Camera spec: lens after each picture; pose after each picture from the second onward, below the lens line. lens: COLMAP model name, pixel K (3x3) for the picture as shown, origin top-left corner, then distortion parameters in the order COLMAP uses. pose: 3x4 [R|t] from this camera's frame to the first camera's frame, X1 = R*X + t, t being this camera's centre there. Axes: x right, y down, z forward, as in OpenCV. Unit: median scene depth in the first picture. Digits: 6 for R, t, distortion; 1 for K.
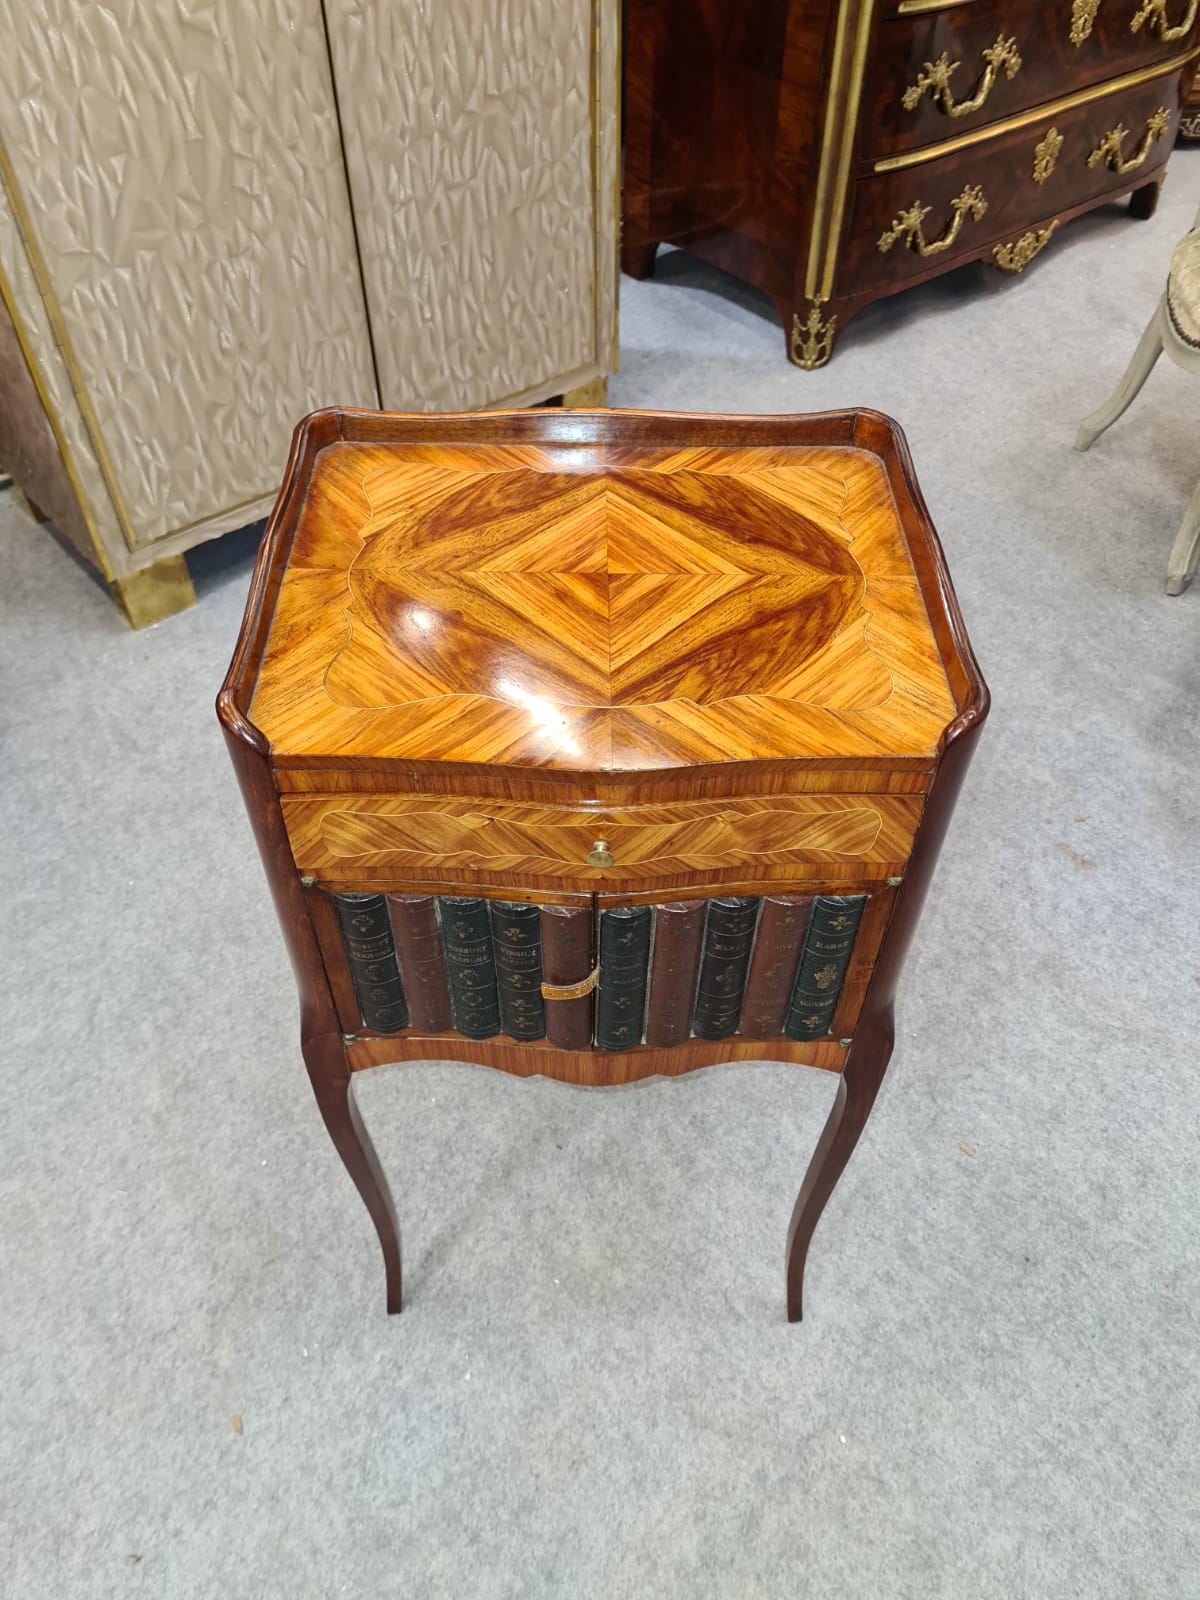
lens RADIAL K [[1207.2, 0, 601.0], [0, 1207.2, 810.9], [0, 0, 1]] dist [0.060866, -0.053759]
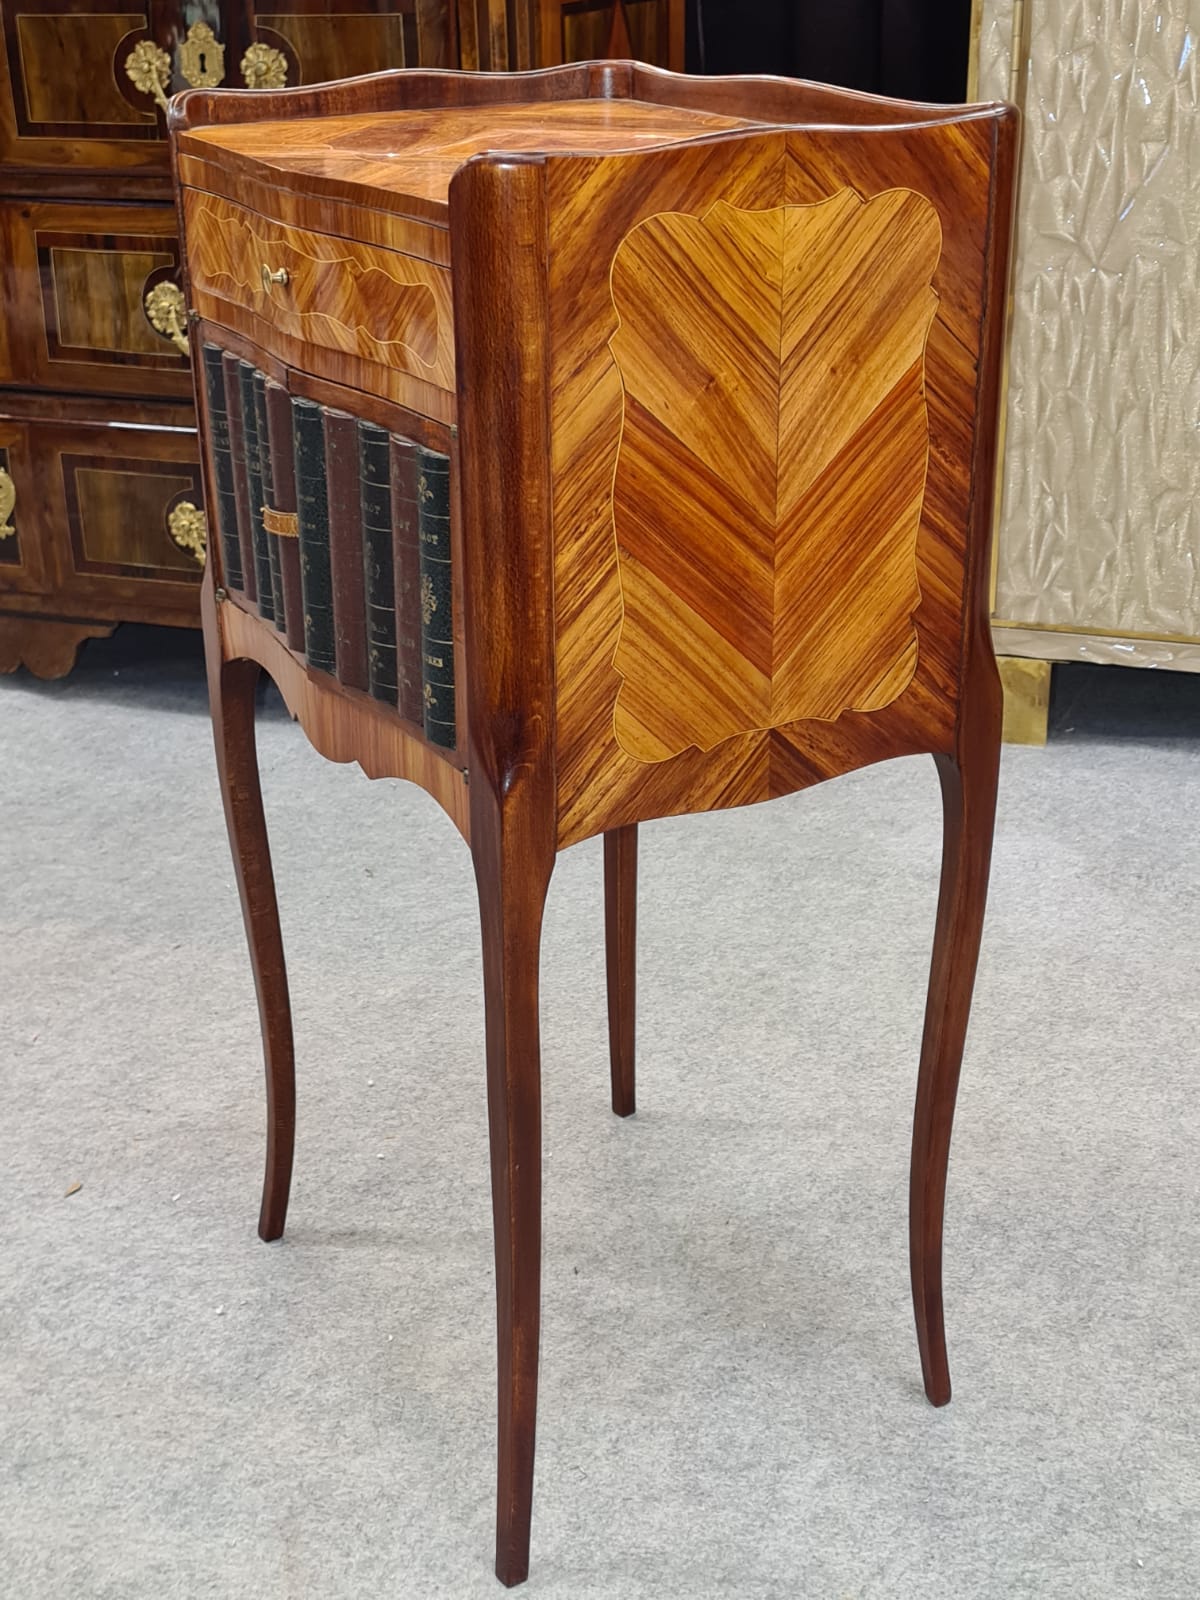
lens RADIAL K [[2116.1, 0, 587.6], [0, 2116.1, 818.8], [0, 0, 1]] dist [0.037268, 0.034160]
pose [[0.493887, 0.335166, -0.802334, 0.893811], [-0.626699, 0.776851, -0.061252, 0.172371], [0.602764, 0.533073, 0.593724, 0.221490]]
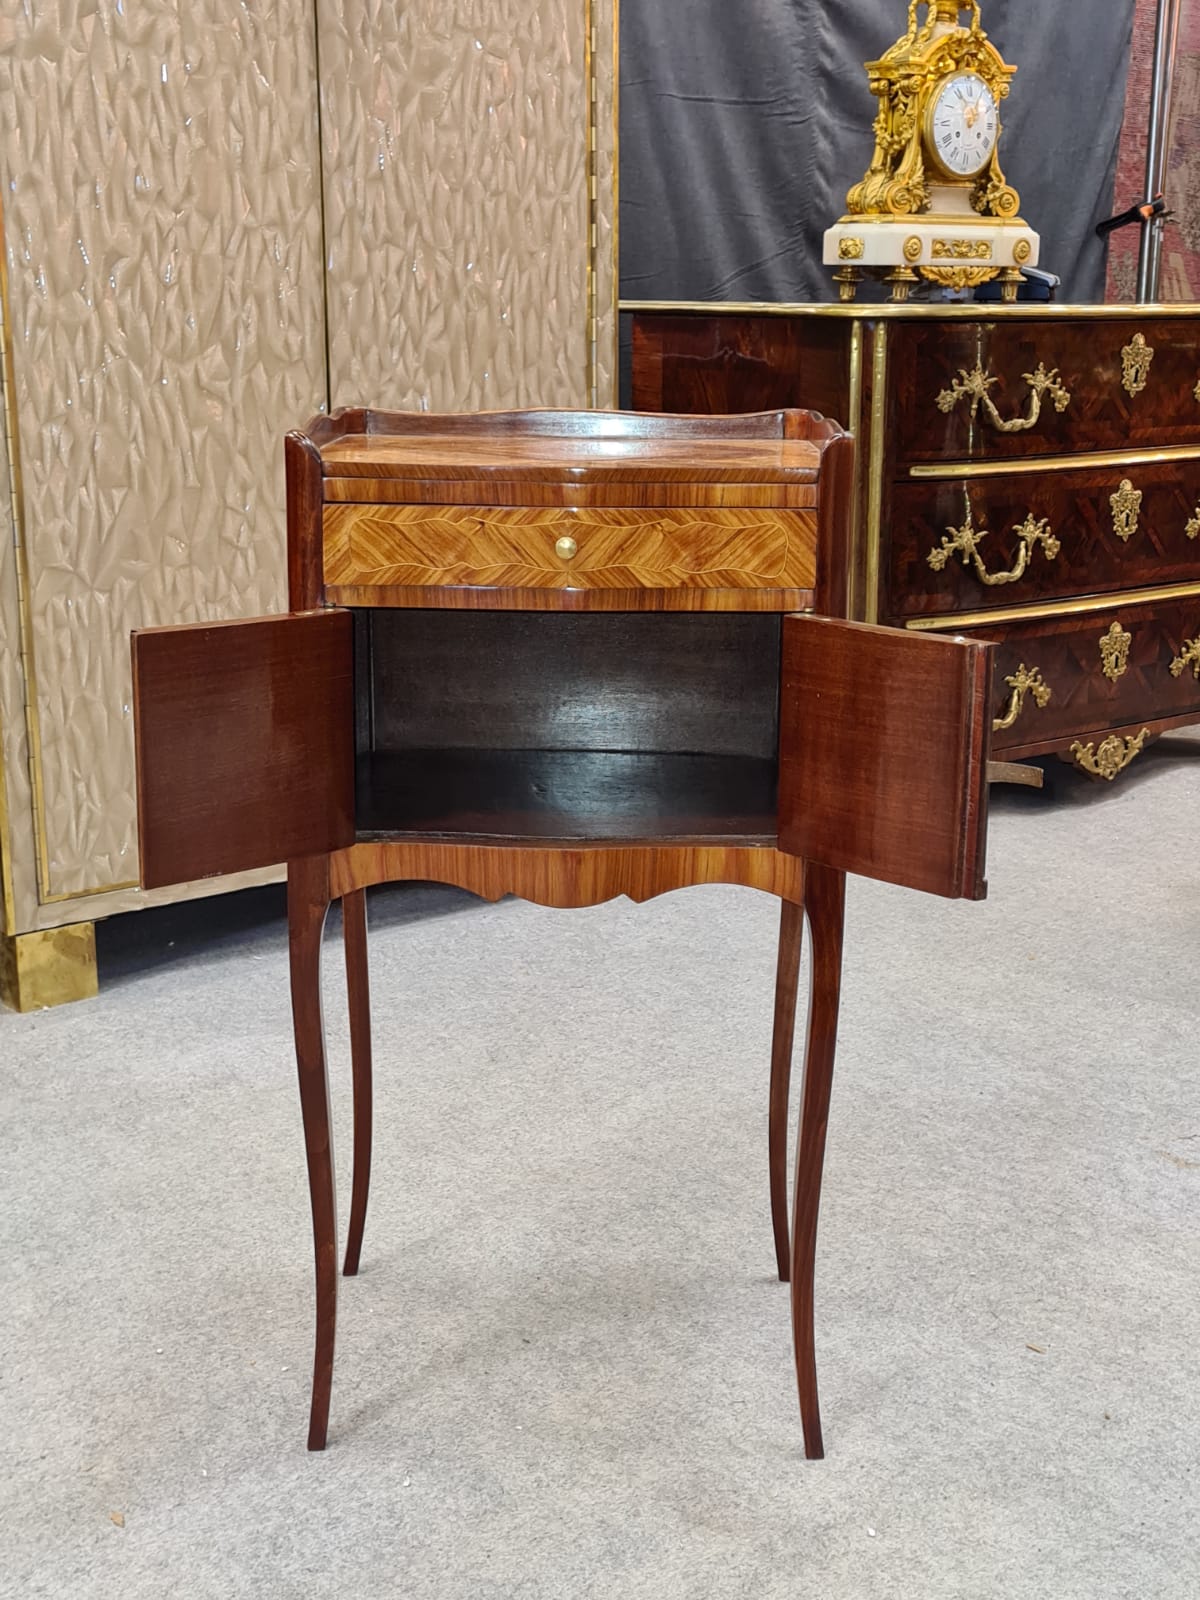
lens RADIAL K [[2108.9, 0, 603.9], [0, 2108.9, 832.0], [0, 0, 1]] dist [0.040507, 0.034735]
pose [[0.999948, 0.000160, -0.010194, 0.034805], [-0.005741, 0.835162, -0.549974, 0.853838], [0.008425, 0.550004, 0.835119, -0.394666]]
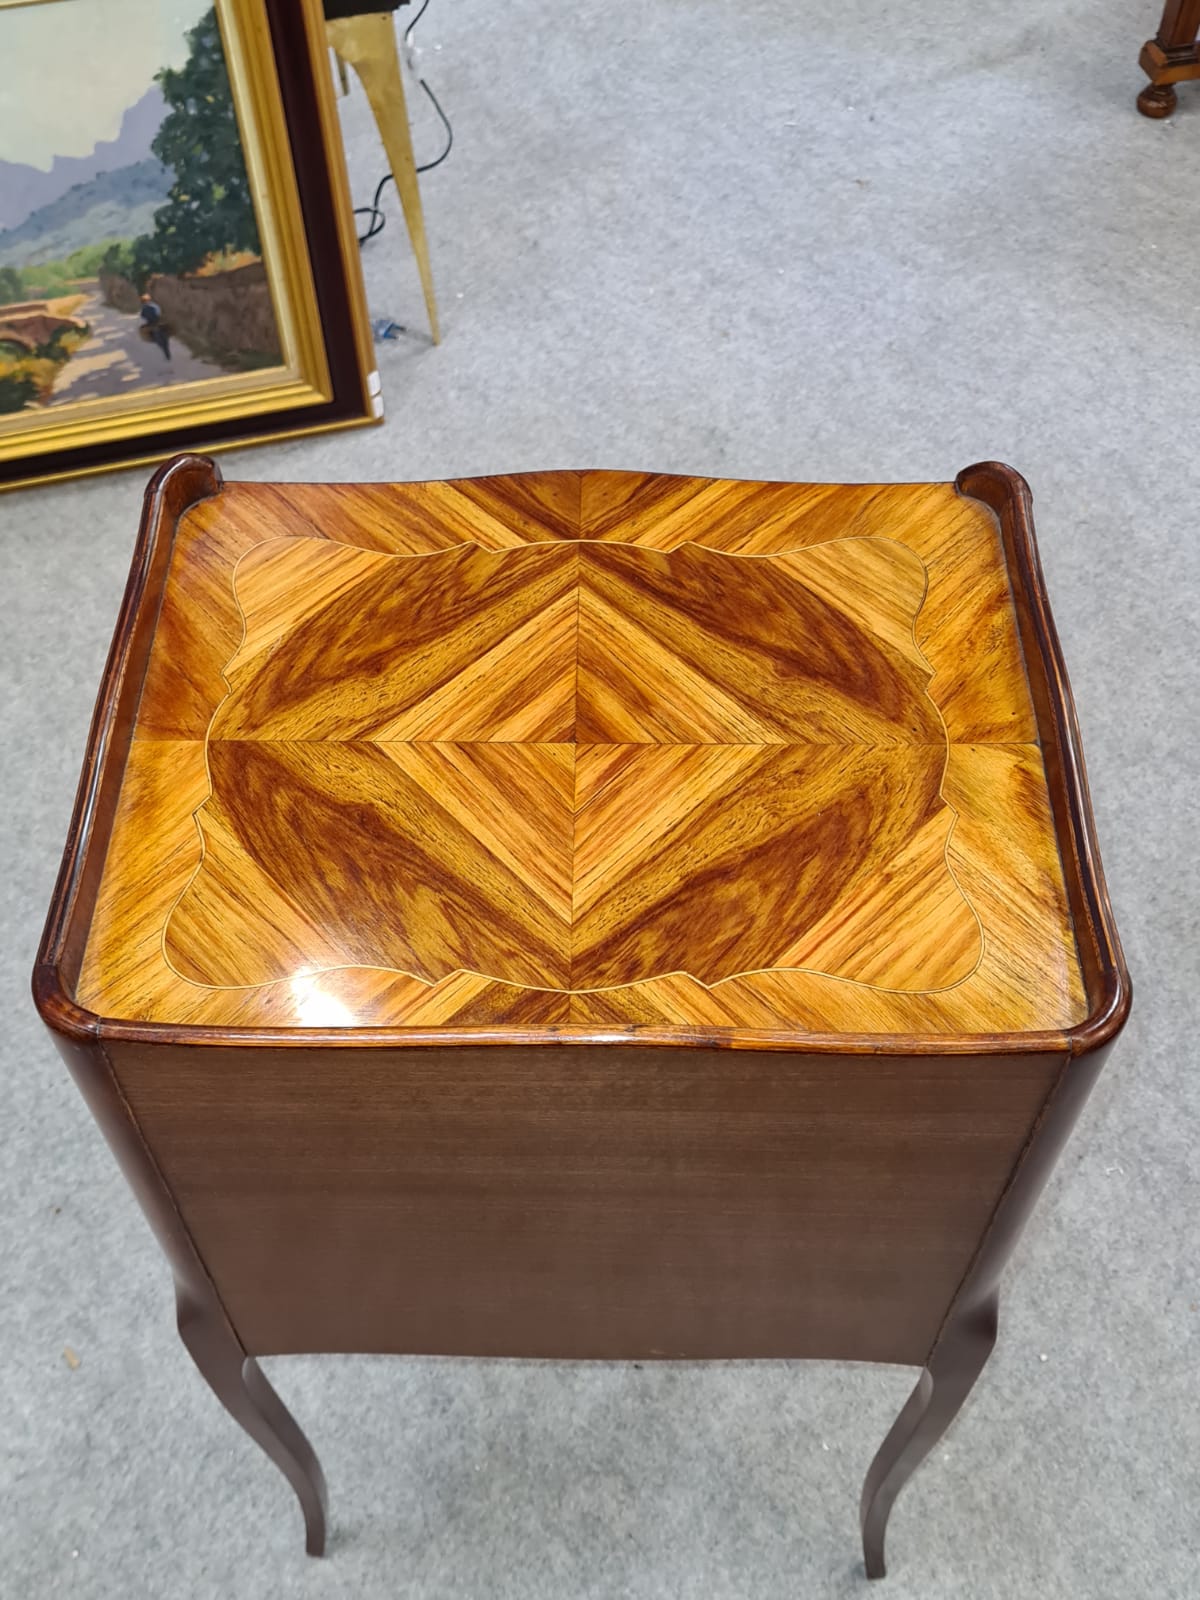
lens RADIAL K [[1733.9, 0, 581.6], [0, 1733.9, 827.7], [0, 0, 1]] dist [0.044364, -0.007876]
pose [[-0.999716, -0.021102, 0.011056, -0.006081], [0.015131, -0.203998, 0.978854, -0.743994], [-0.018401, 0.978744, 0.204259, 0.532971]]
